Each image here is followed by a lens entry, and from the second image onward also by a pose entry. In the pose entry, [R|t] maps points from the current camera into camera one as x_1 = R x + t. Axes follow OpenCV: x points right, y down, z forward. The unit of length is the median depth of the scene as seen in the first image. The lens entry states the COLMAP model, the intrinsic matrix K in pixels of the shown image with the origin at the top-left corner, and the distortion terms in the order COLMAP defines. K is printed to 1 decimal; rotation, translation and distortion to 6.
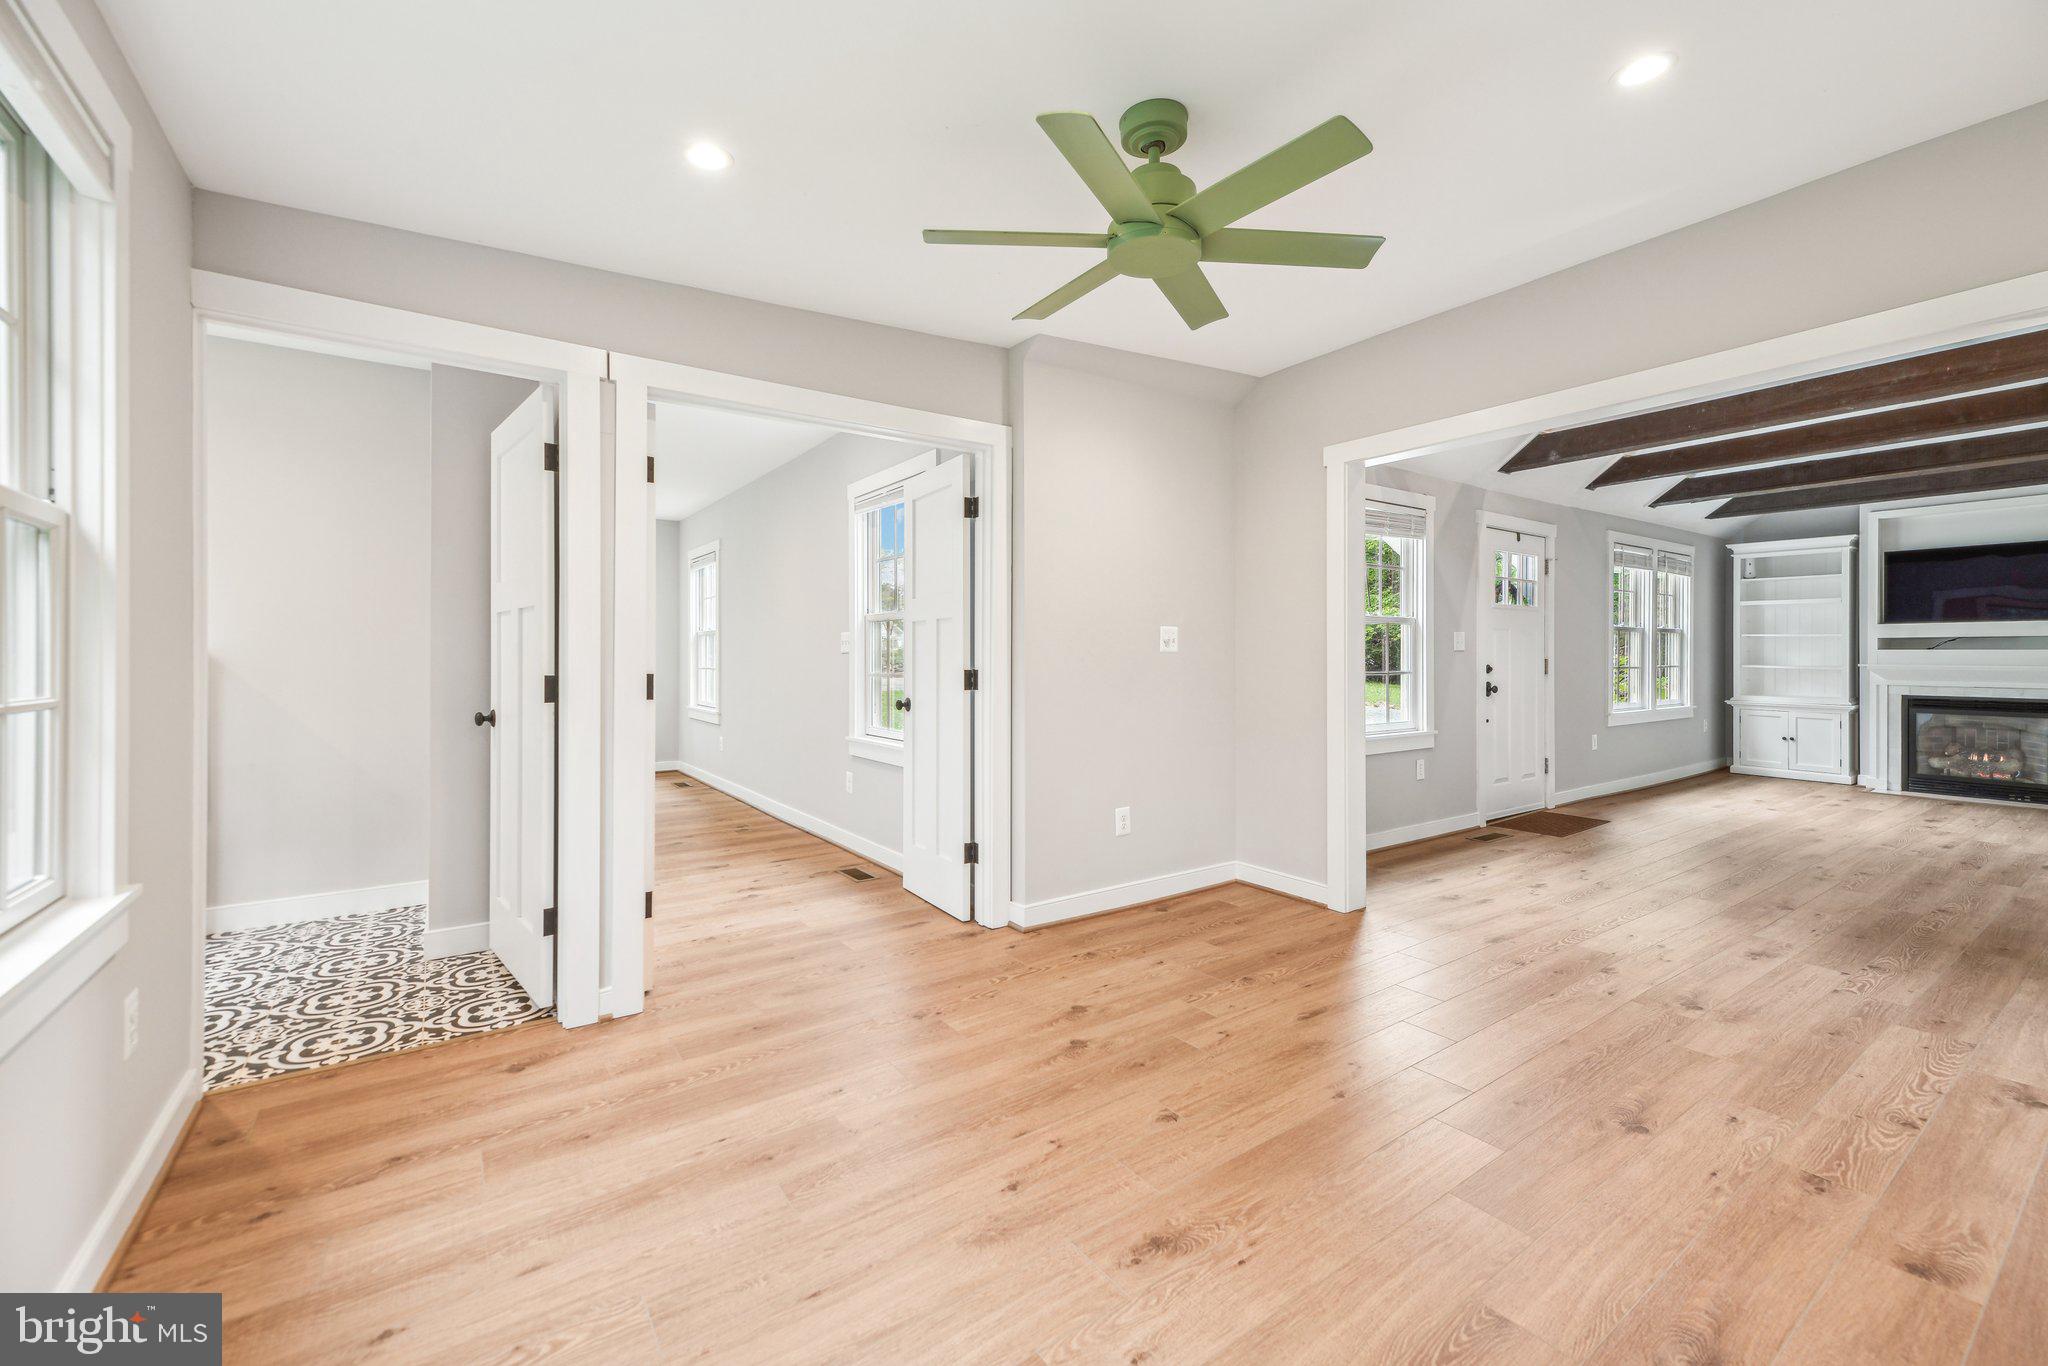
lens RADIAL K [[841.1, 0, 1028.3], [0, 841.1, 656.3], [0, 0, 1]] dist [0.016792, -0.000207]
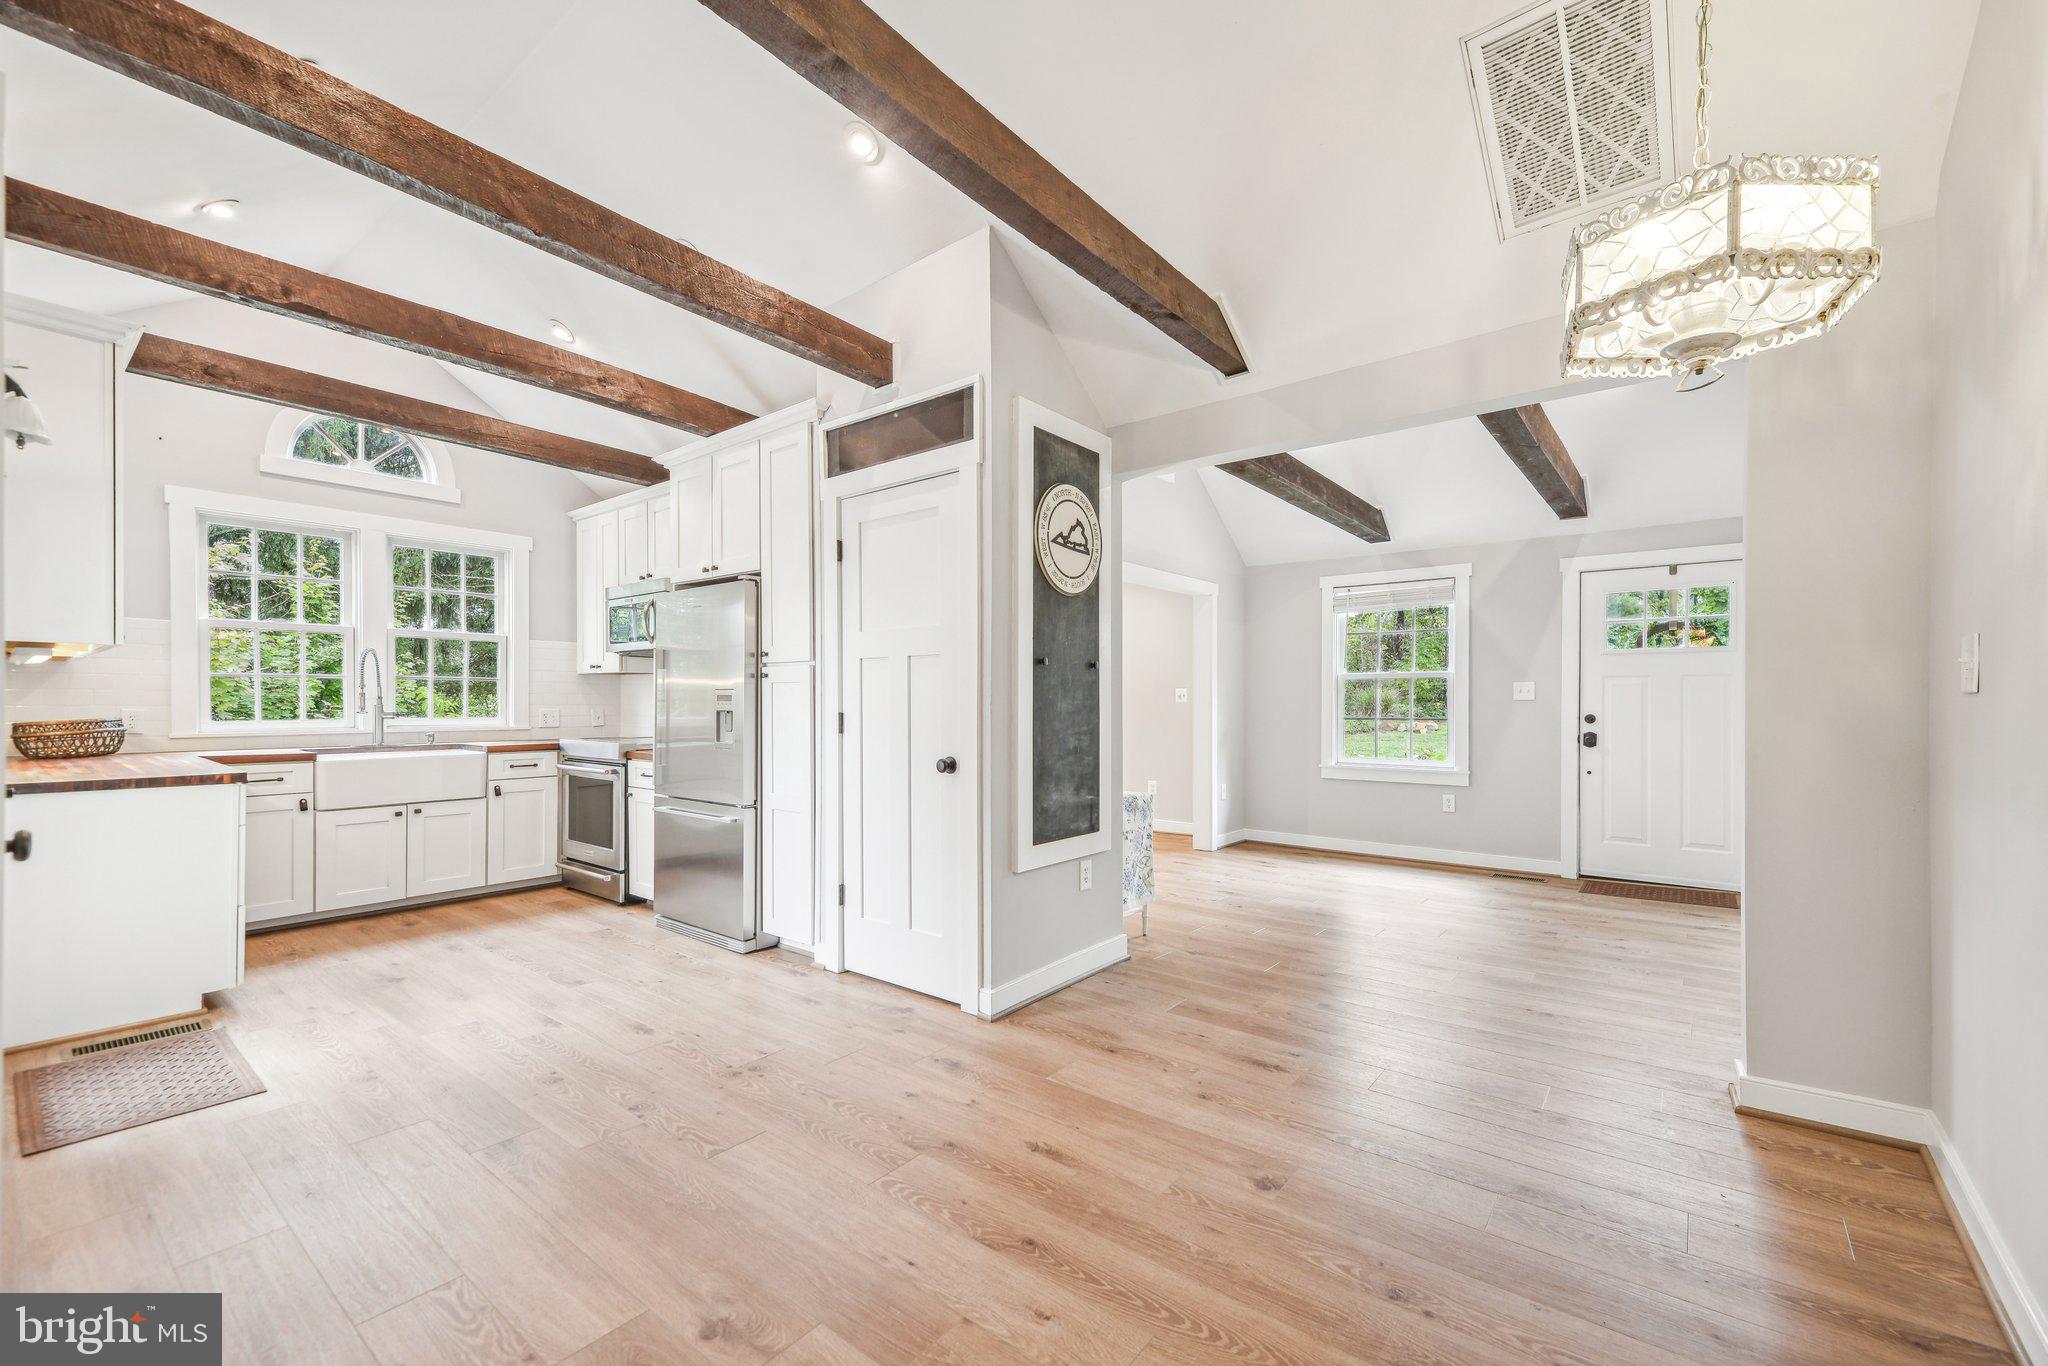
lens RADIAL K [[840.0, 0, 1040.0], [0, 840.0, 703.9], [0, 0, 1]] dist [0.022737, -0.006401]
pose [[0.290077, 0.002079, -0.957001, 1.003995], [-0.001674, 0.999997, 0.001665, -0.001792], [0.957002, 0.001119, 0.290080, 0.098929]]
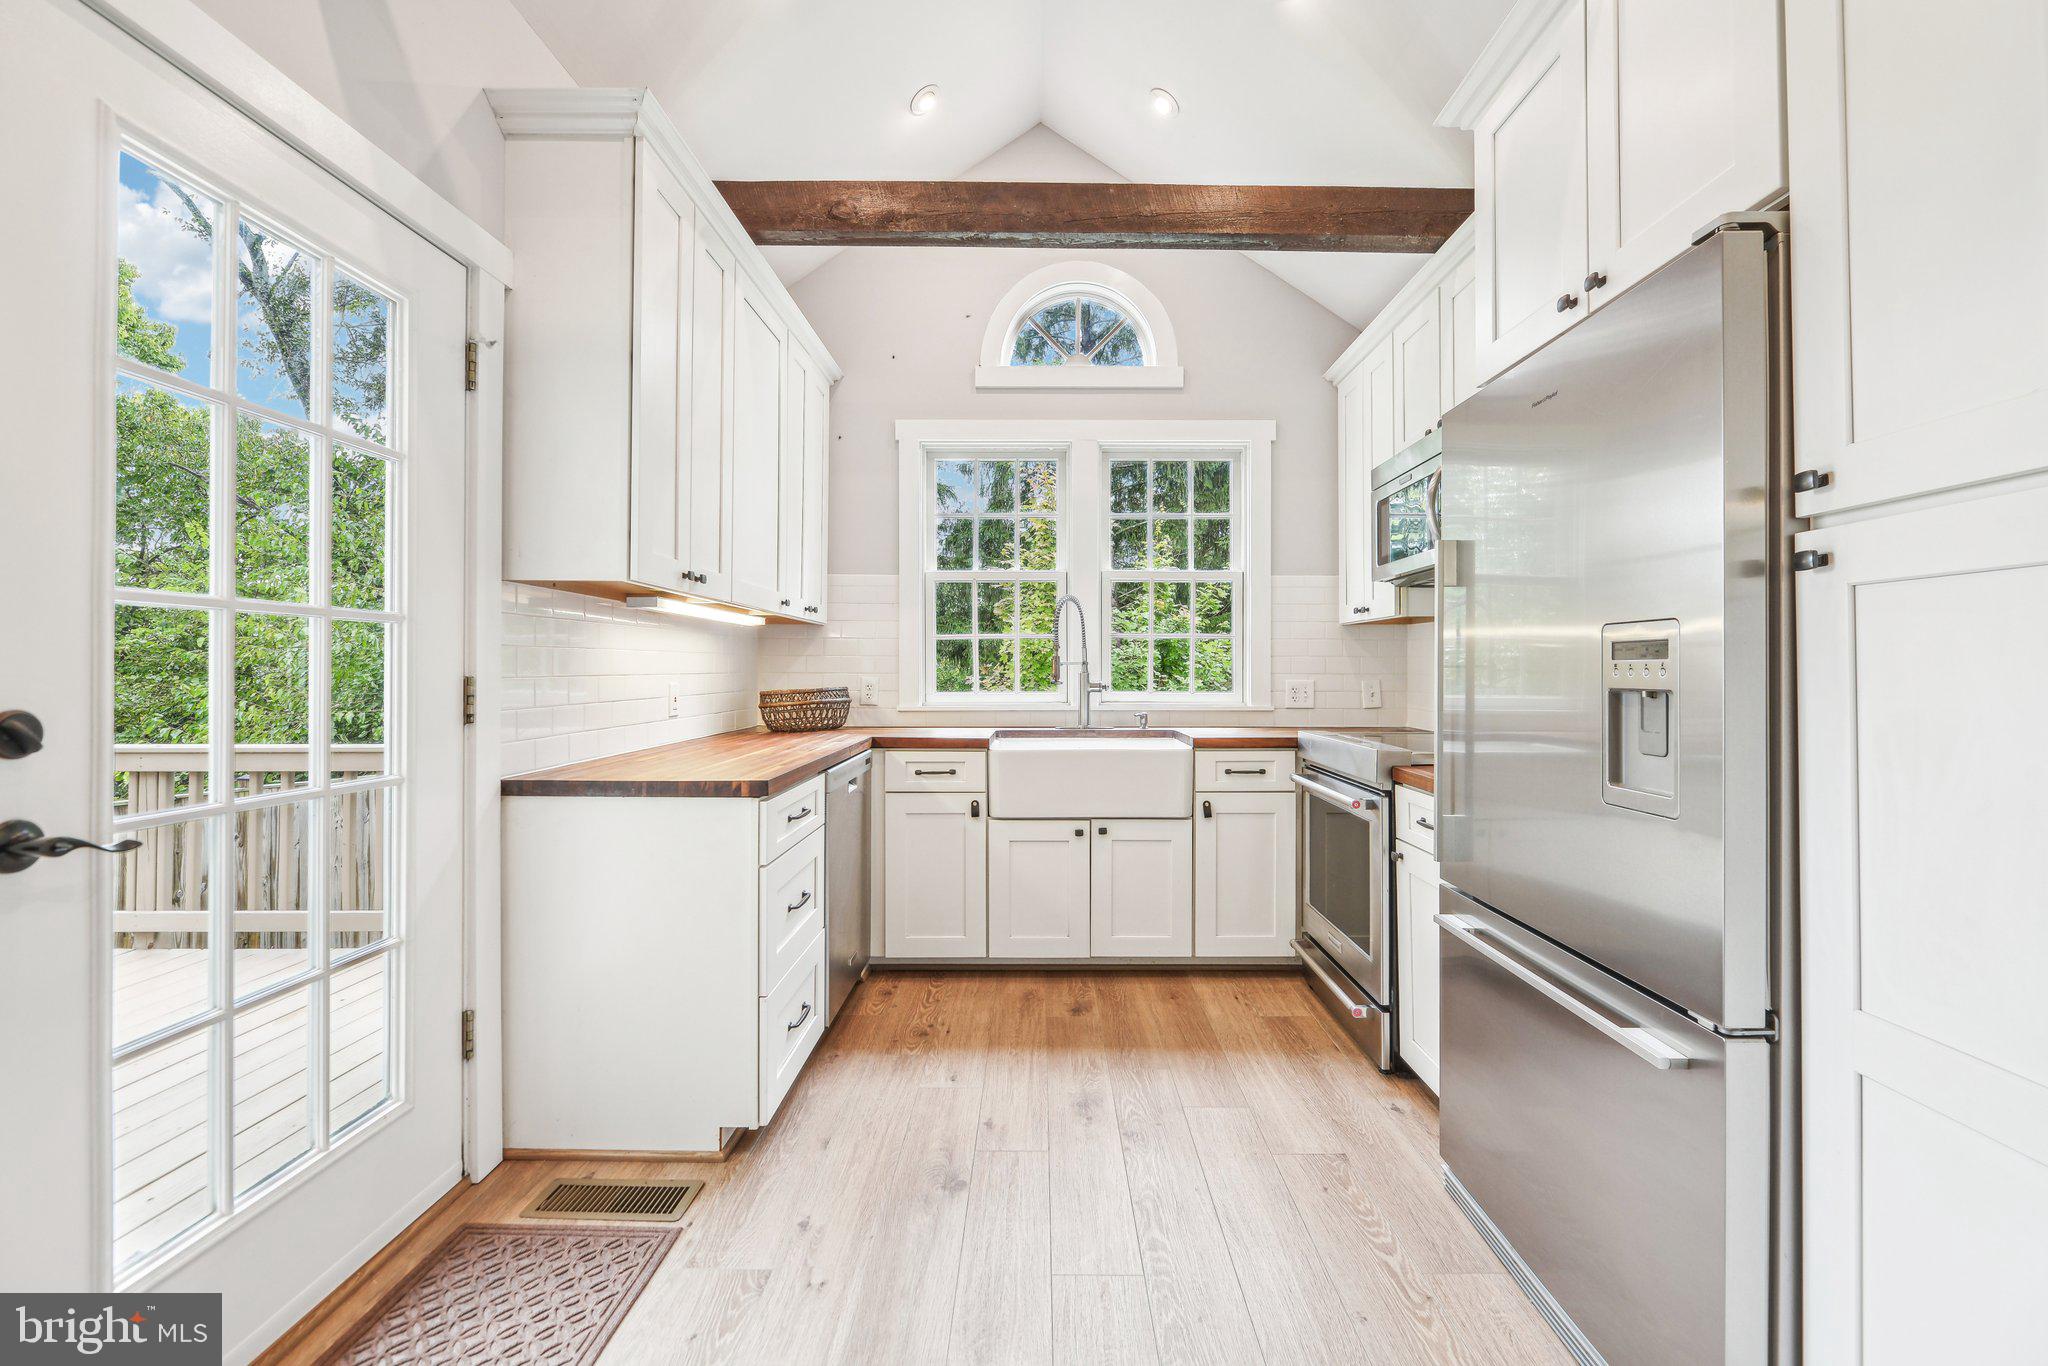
lens RADIAL K [[864.1, 0, 1046.2], [0, 864.1, 665.1], [0, 0, 1]] dist [-0.002110, -0.000245]
pose [[-0.569241, -0.007855, -0.822133, 0.642340], [-0.001636, 0.999963, -0.008421, 0.000645], [0.822169, -0.003449, -0.569233, 0.062521]]
